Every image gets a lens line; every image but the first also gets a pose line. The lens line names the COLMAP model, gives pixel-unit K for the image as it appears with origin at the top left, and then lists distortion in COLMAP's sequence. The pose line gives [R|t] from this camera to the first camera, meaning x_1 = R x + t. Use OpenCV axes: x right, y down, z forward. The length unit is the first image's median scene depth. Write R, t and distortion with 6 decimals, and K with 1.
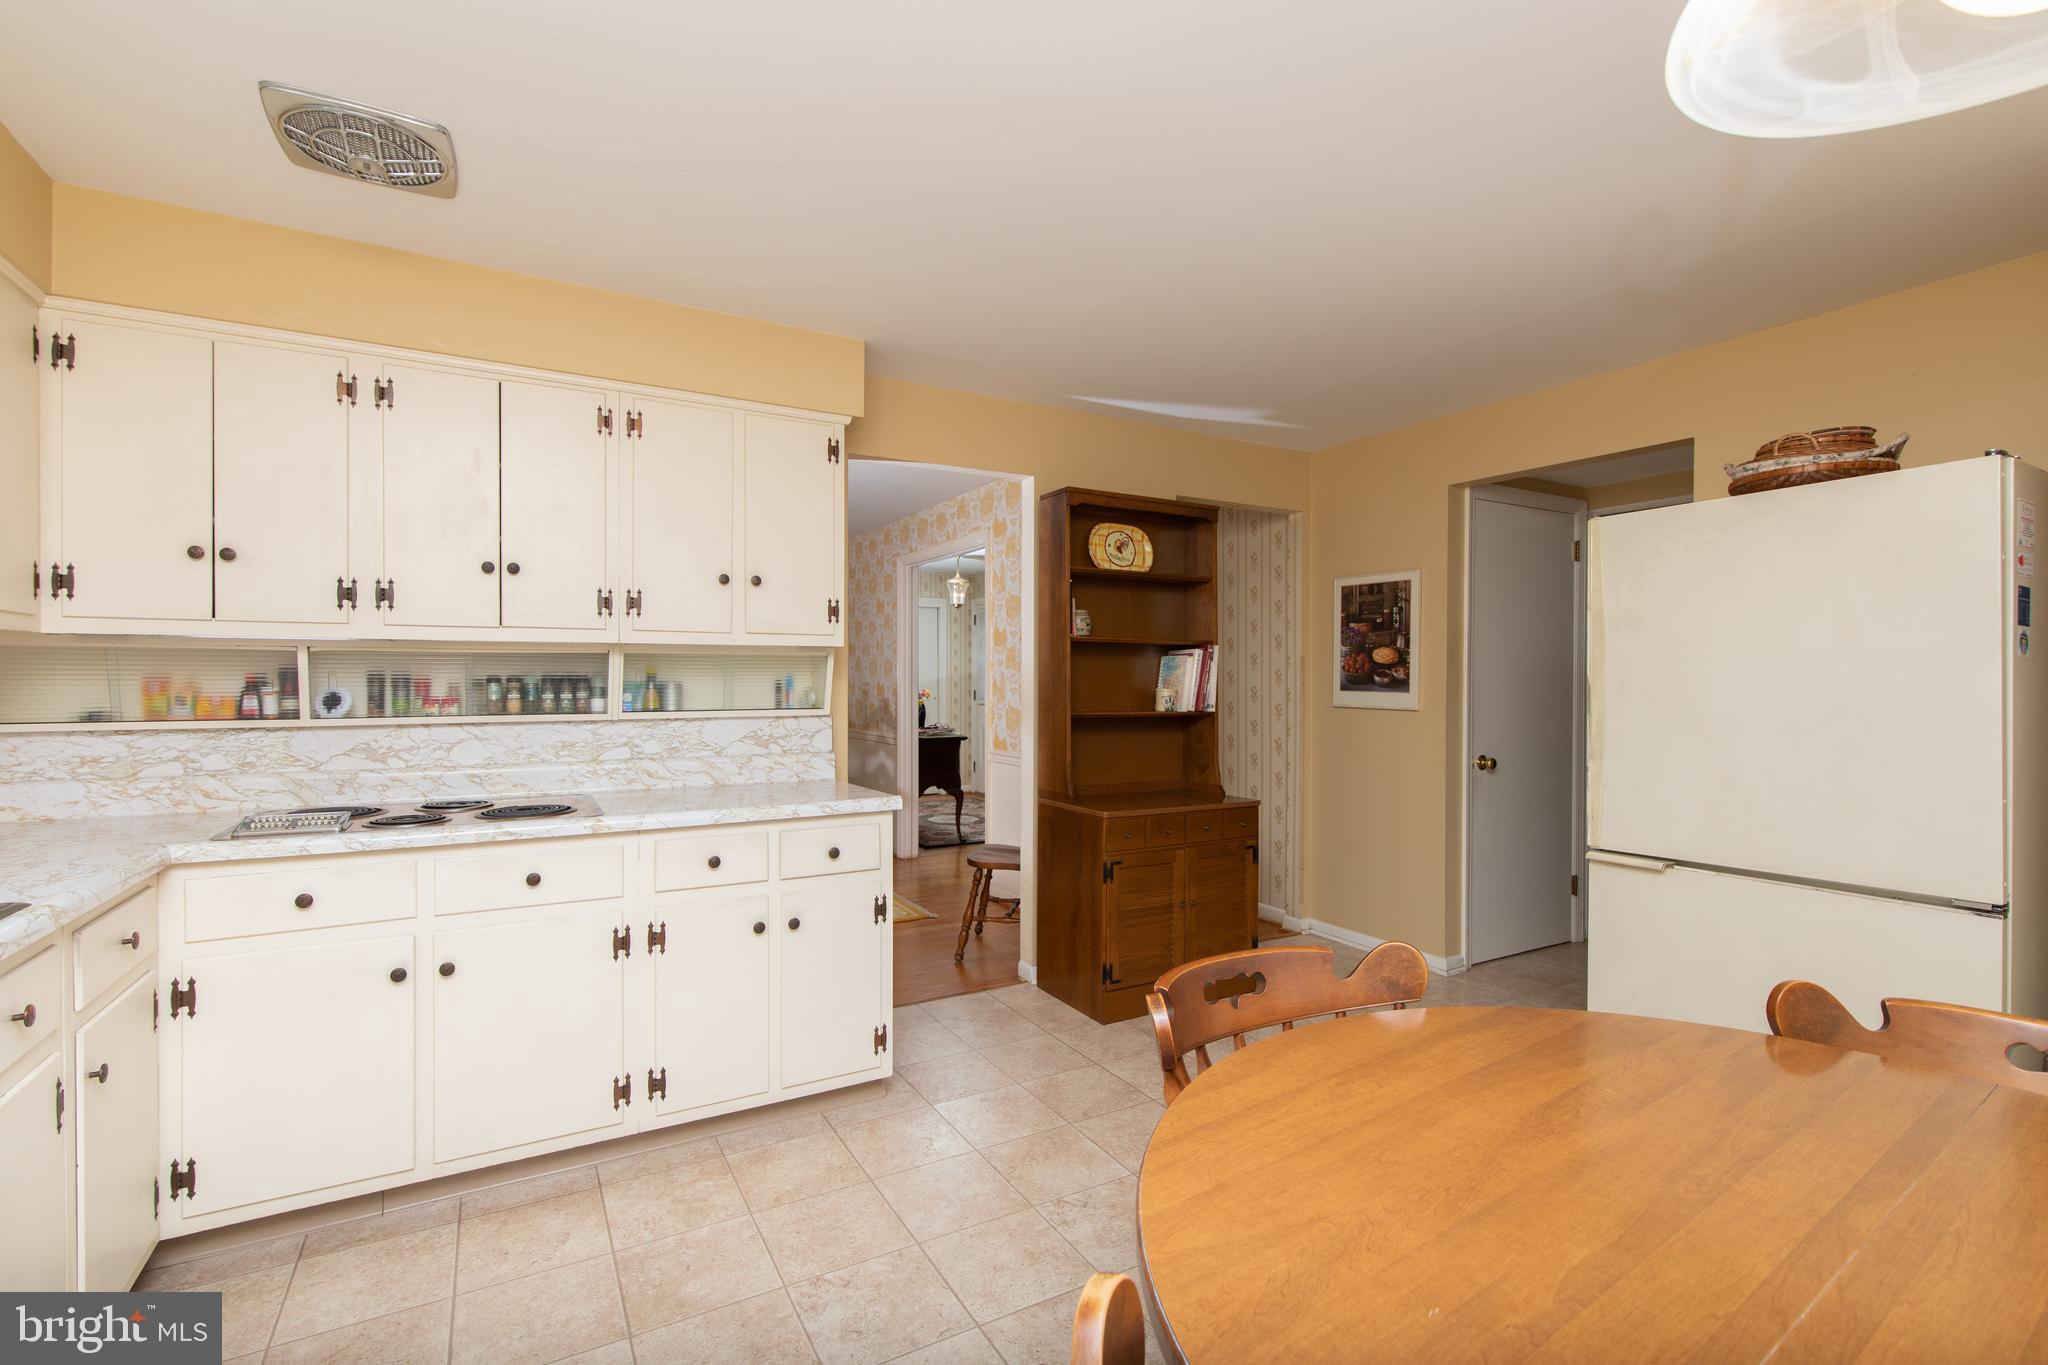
lens RADIAL K [[923.7, 0, 1012.4], [0, 923.7, 678.0], [0, 0, 1]] dist [0.002479, -0.000664]
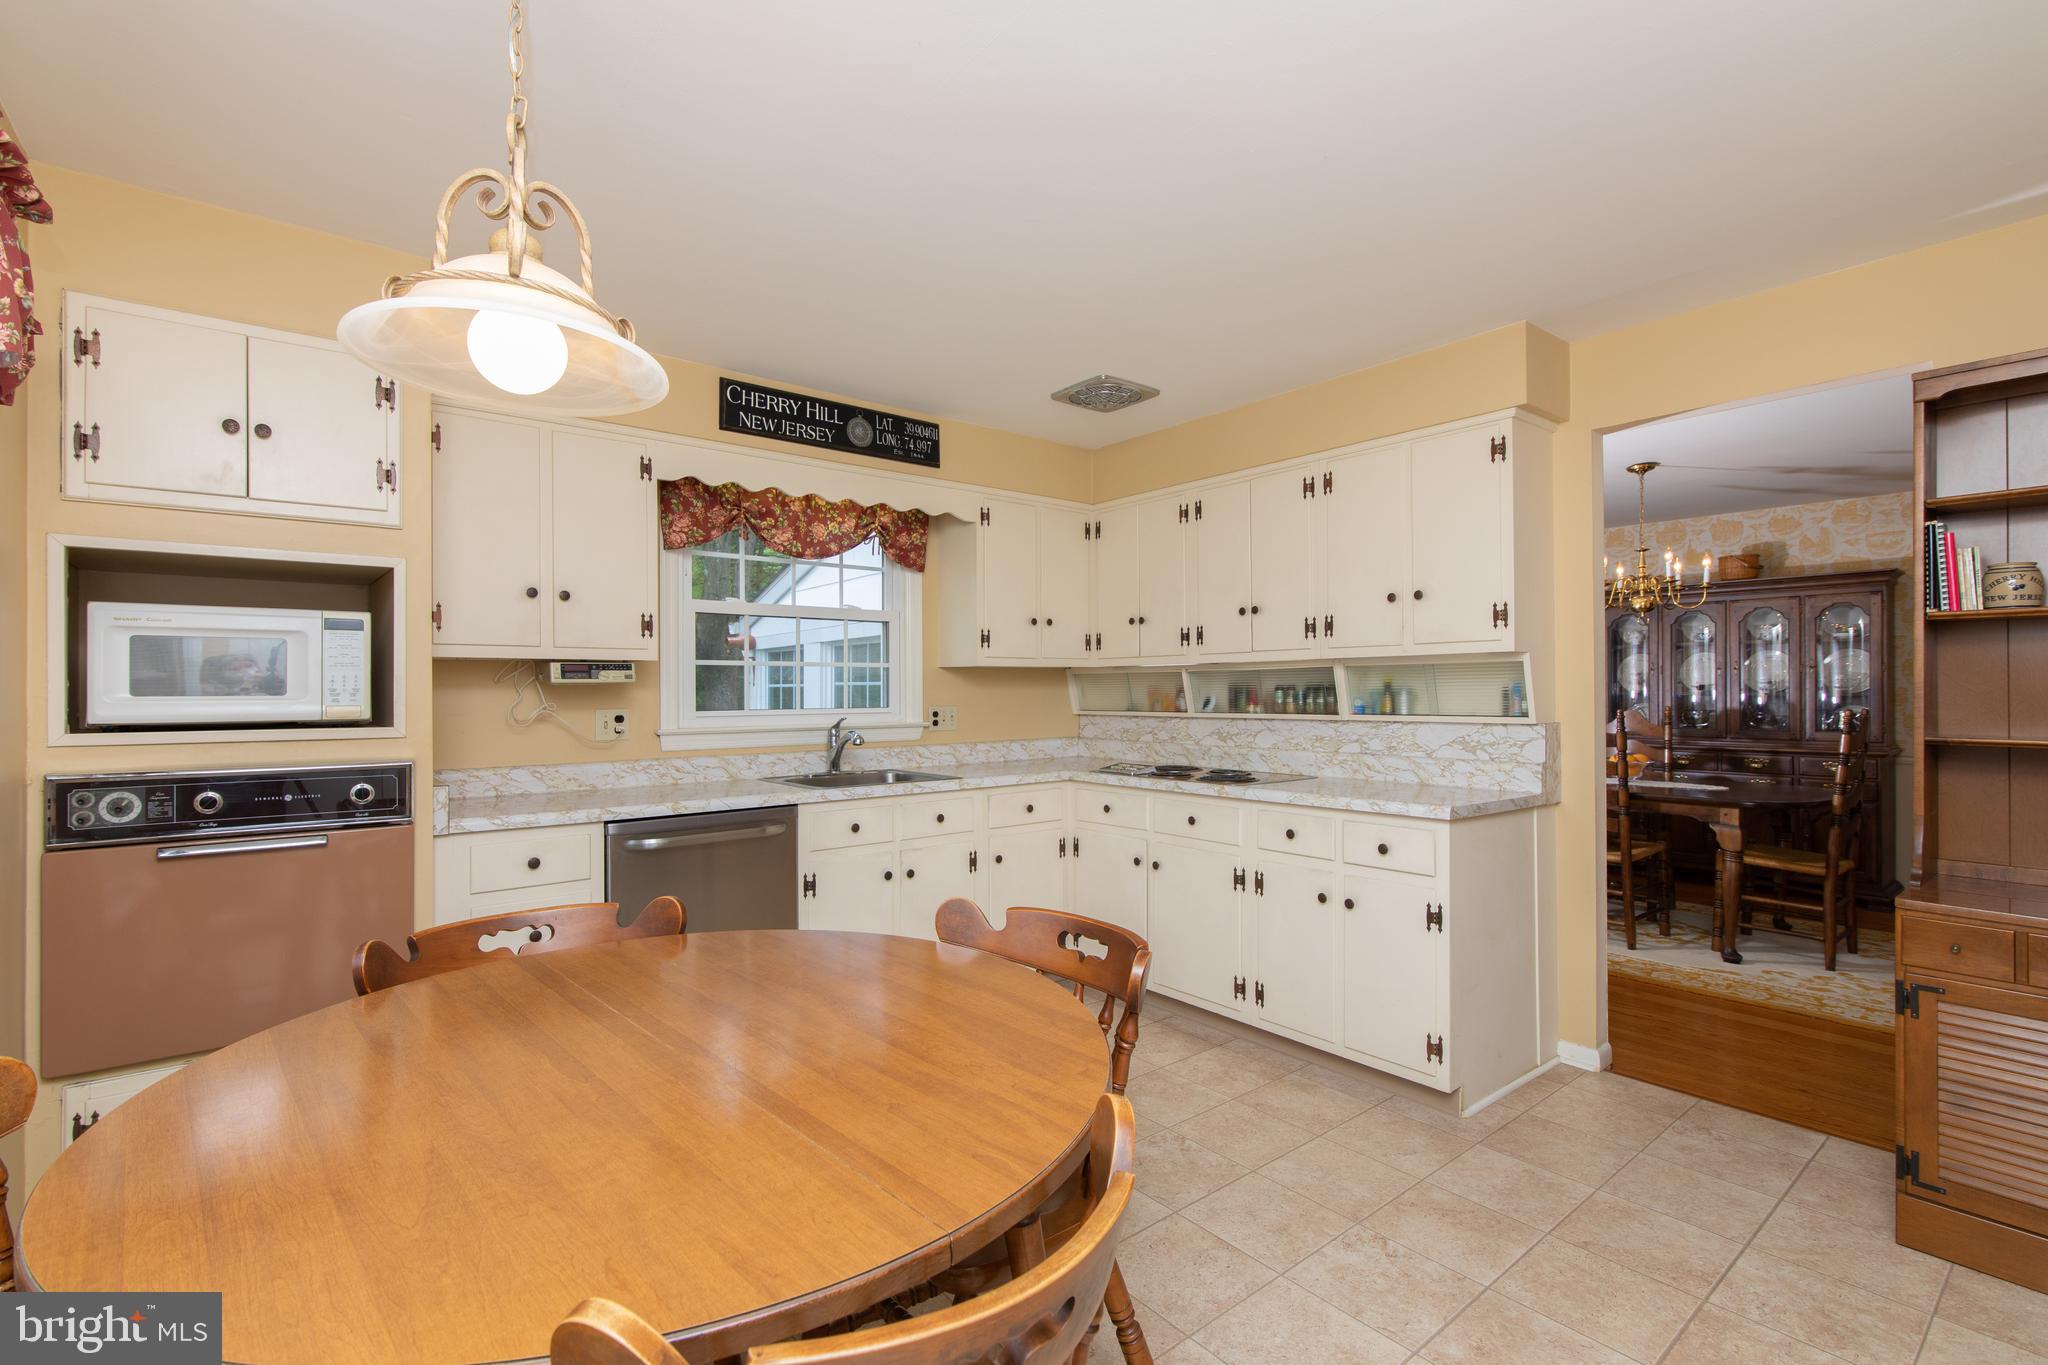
lens RADIAL K [[923.7, 0, 1012.1], [0, 923.7, 673.5], [0, 0, 1]] dist [0.002479, -0.000664]
pose [[0.150756, -0.018540, -0.988397, 0.747705], [0.008503, 0.999811, -0.017457, 0.000818], [0.988534, -0.005773, 0.150885, 0.386600]]
